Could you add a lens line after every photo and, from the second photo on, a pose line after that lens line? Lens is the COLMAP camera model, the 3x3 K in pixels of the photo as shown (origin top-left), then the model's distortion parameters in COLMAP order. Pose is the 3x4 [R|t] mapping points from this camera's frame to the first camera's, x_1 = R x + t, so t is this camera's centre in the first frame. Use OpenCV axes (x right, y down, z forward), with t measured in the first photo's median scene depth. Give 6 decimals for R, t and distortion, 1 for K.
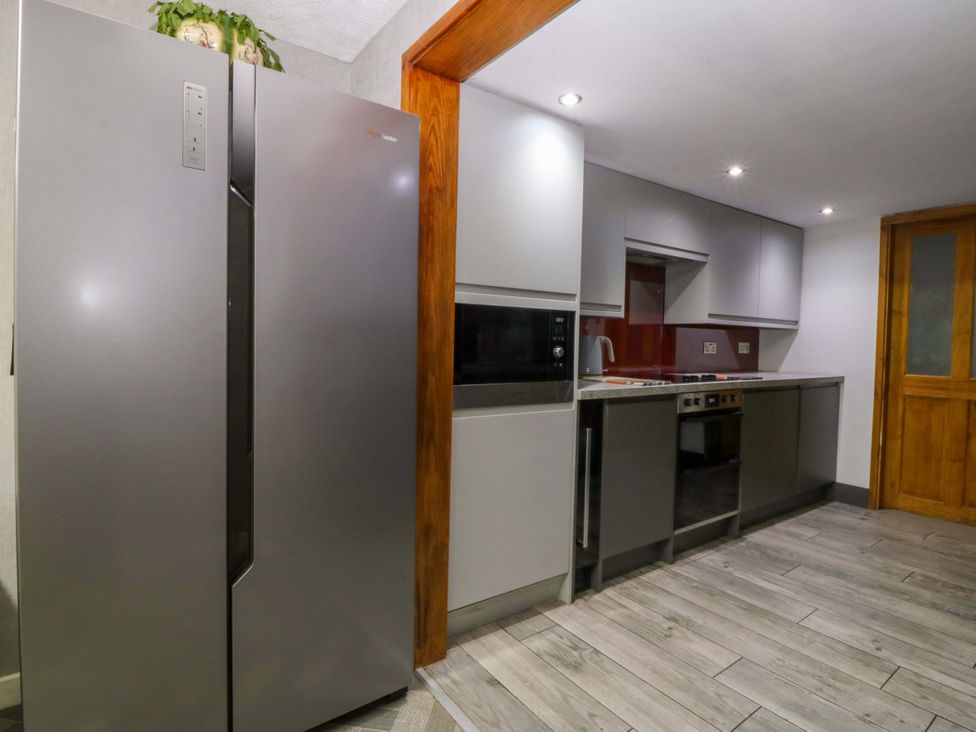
lens RADIAL K [[509.4, 0, 487.0], [0, 509.4, 353.0], [0, 0, 1]] dist [0.000690, -0.012493]
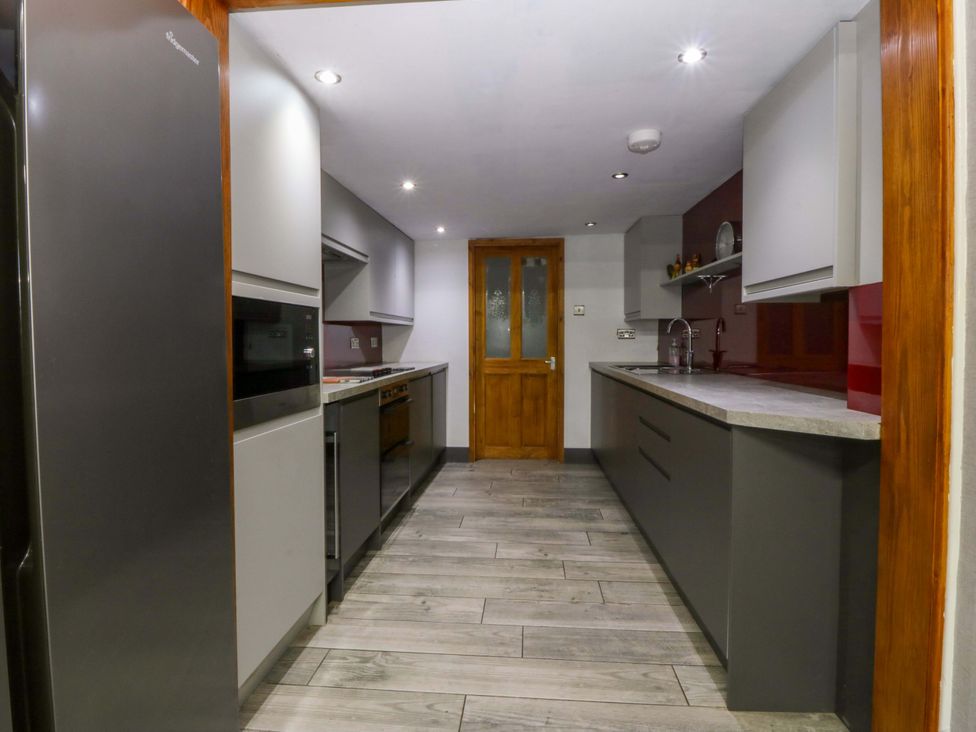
lens RADIAL K [[509.4, 0, 486.5], [0, 509.4, 353.7], [0, 0, 1]] dist [0.000690, -0.012493]
pose [[0.653627, -0.046064, 0.755414, -0.286520], [0.037574, 0.998890, 0.028399, -0.012573], [-0.755884, 0.009821, 0.654632, 0.148524]]
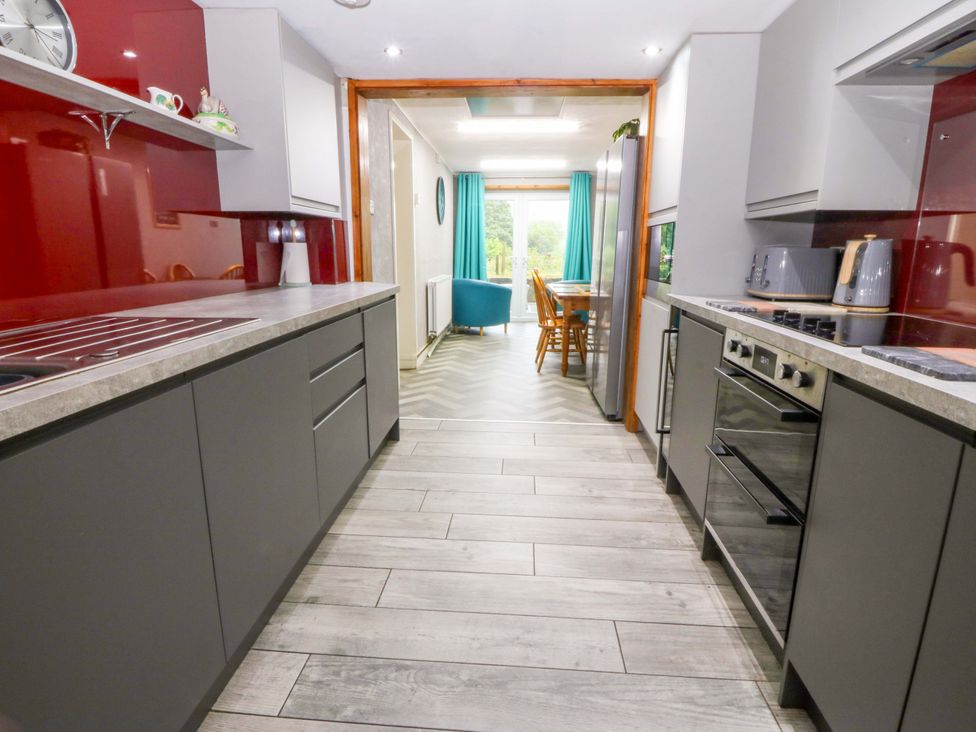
lens RADIAL K [[509.4, 0, 490.7], [0, 509.4, 363.1], [0, 0, 1]] dist [0.000690, -0.012493]
pose [[-0.639428, 0.144697, -0.755112, 1.127625], [-0.040895, 0.974340, 0.221336, -0.007157], [0.767763, 0.172409, -0.617102, 1.237992]]
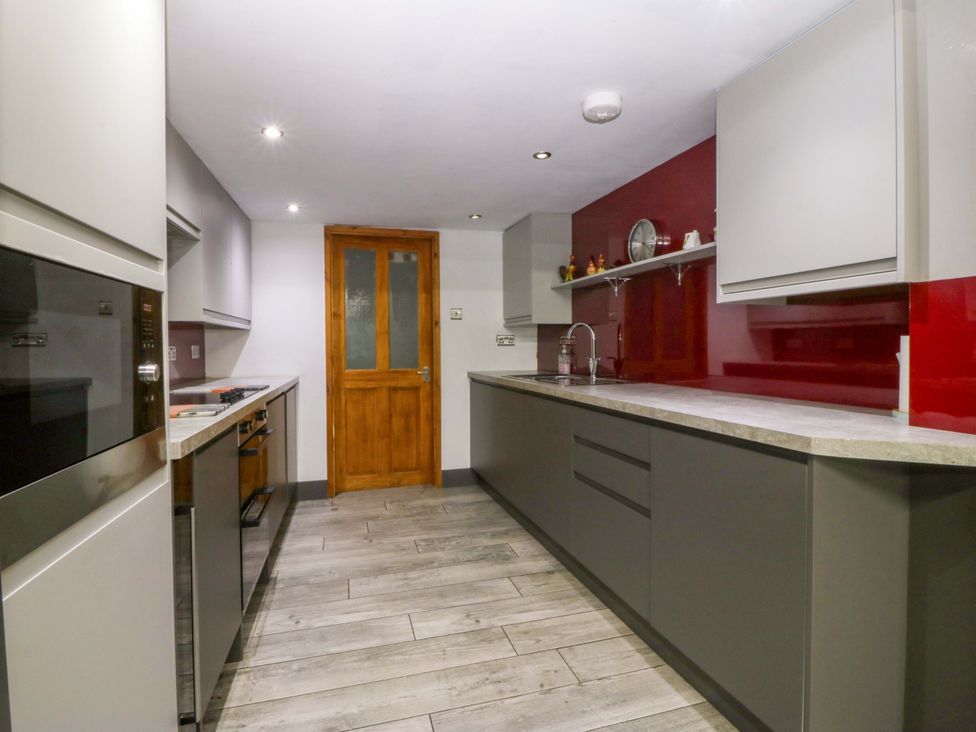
lens RADIAL K [[509.4, 0, 487.3], [0, 509.4, 353.7], [0, 0, 1]] dist [0.000690, -0.012493]
pose [[0.342967, -0.040064, 0.938493, -0.177855], [0.039876, 0.998810, 0.028067, -0.018425], [-0.938501, 0.027797, 0.344156, 0.447331]]
